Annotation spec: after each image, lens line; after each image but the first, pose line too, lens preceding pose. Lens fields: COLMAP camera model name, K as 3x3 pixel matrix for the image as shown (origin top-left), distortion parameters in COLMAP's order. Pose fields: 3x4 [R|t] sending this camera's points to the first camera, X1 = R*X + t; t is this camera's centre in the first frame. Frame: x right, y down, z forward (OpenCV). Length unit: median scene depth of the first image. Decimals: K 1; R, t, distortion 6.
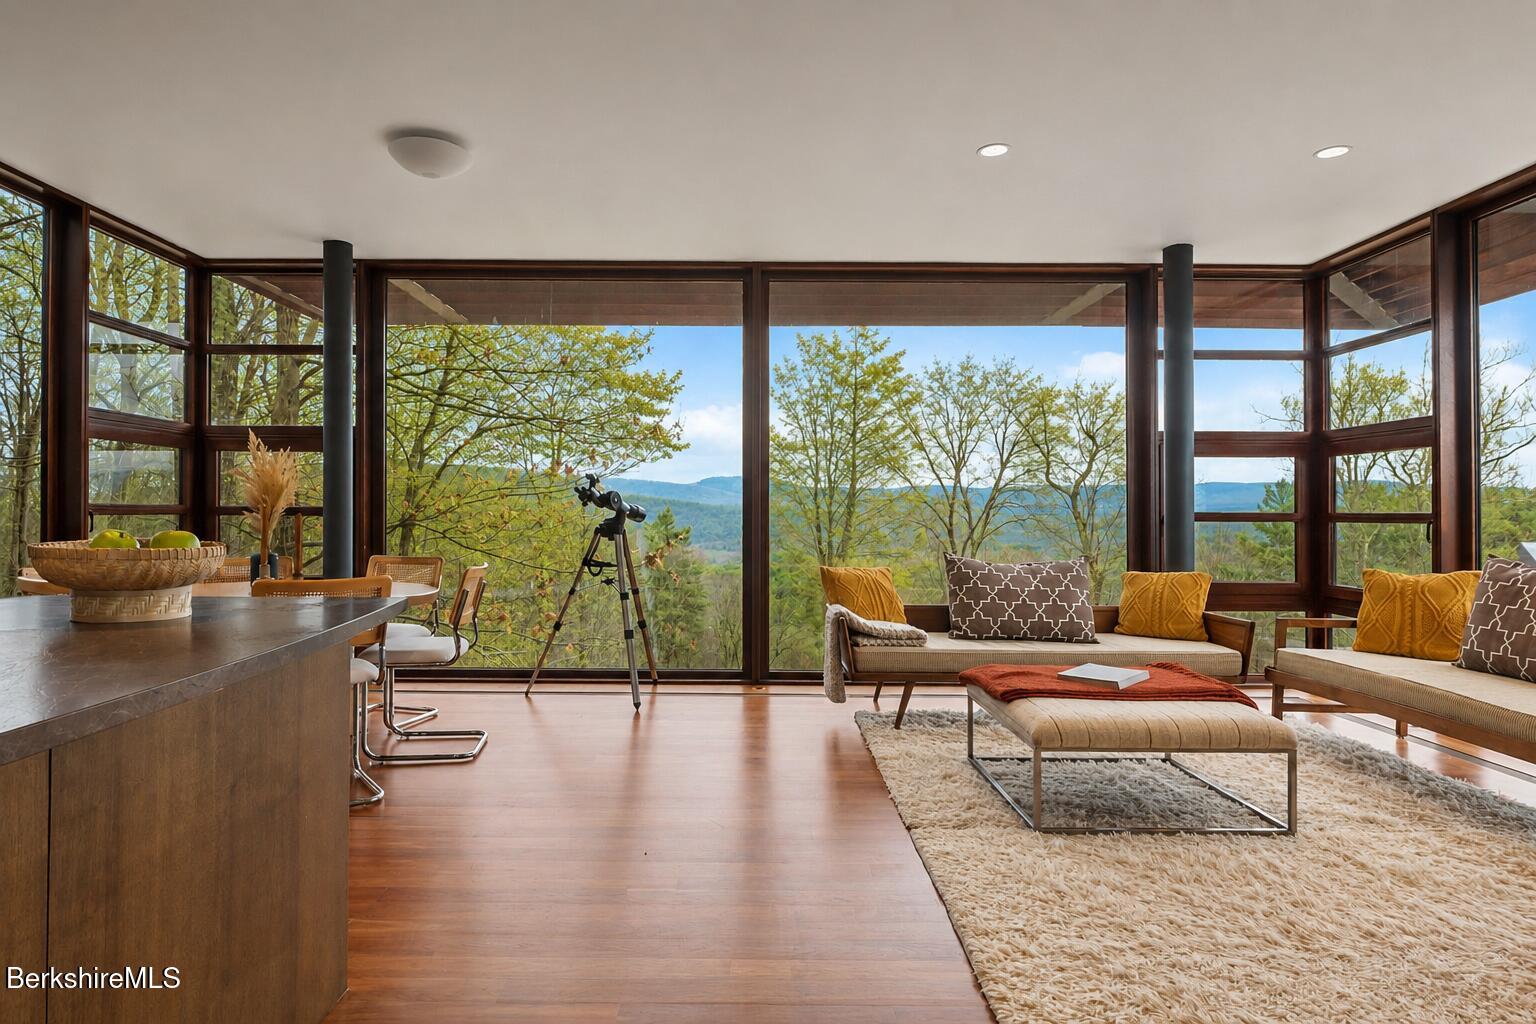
lens RADIAL K [[1051.8, 0, 768.0], [0, 1051.8, 512.0], [0, 0, 1]] dist [-0.003077, 0.166673]
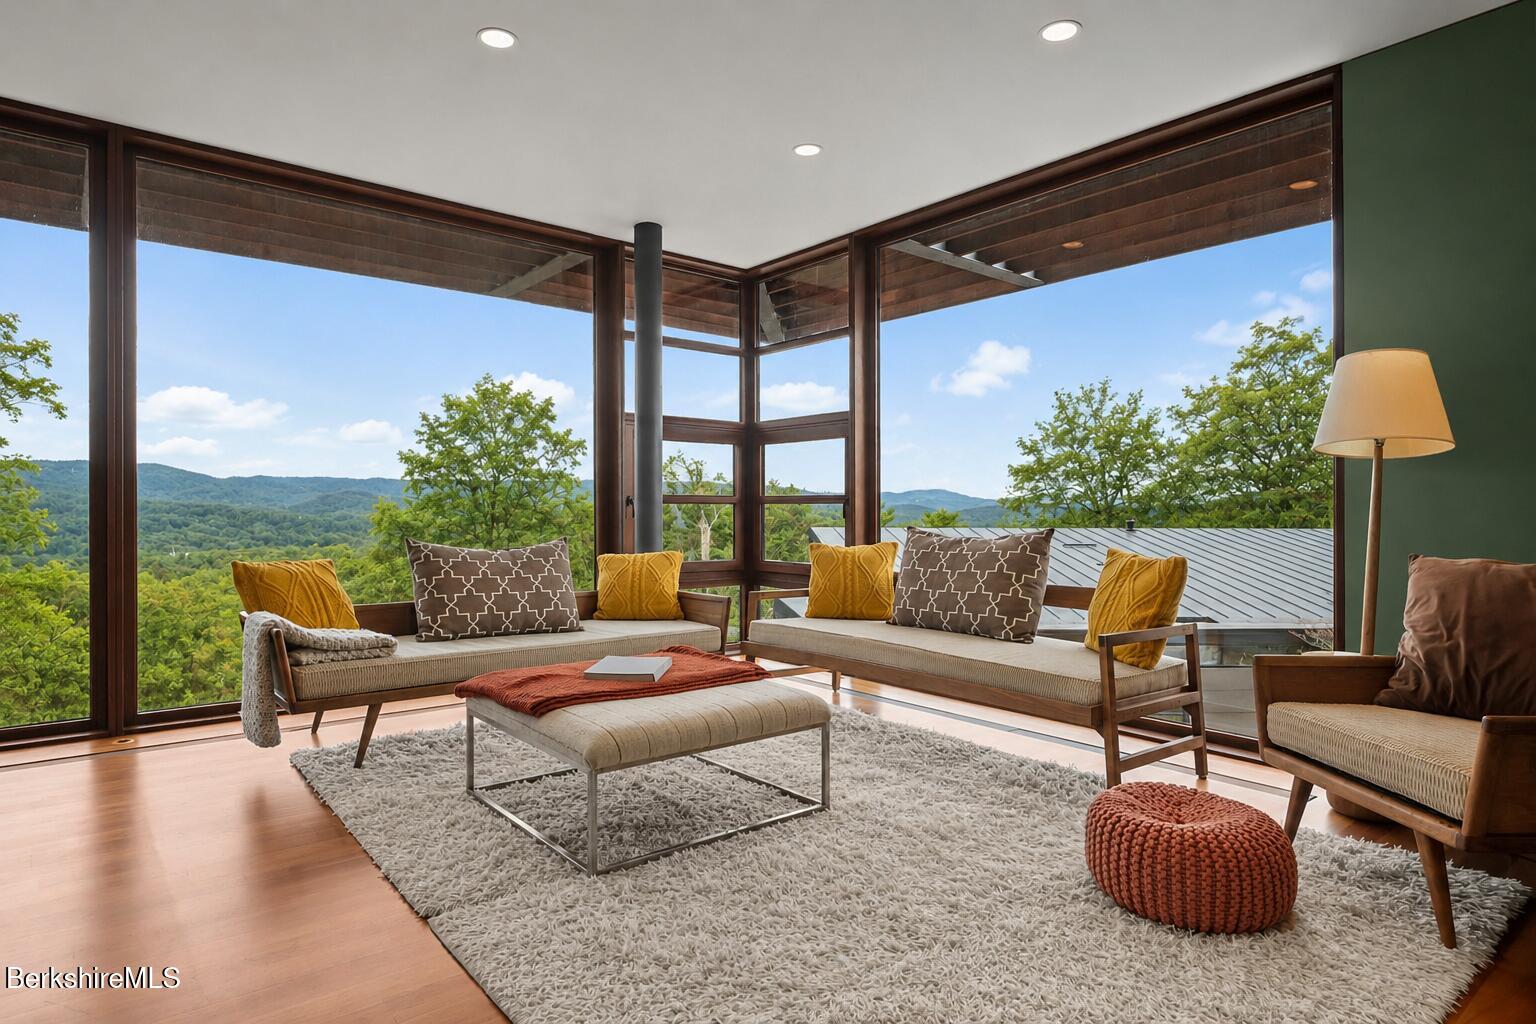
lens RADIAL K [[891.3, 0, 768.0], [0, 891.3, 512.0], [0, 0, 1]] dist [0.112329, -0.090813]
pose [[0.791523, -0.003175, 0.611132, -0.046769], [0.003413, 0.999994, 0.000775, 0.019095], [-0.611130, 0.001473, 0.791529, 0.280130]]
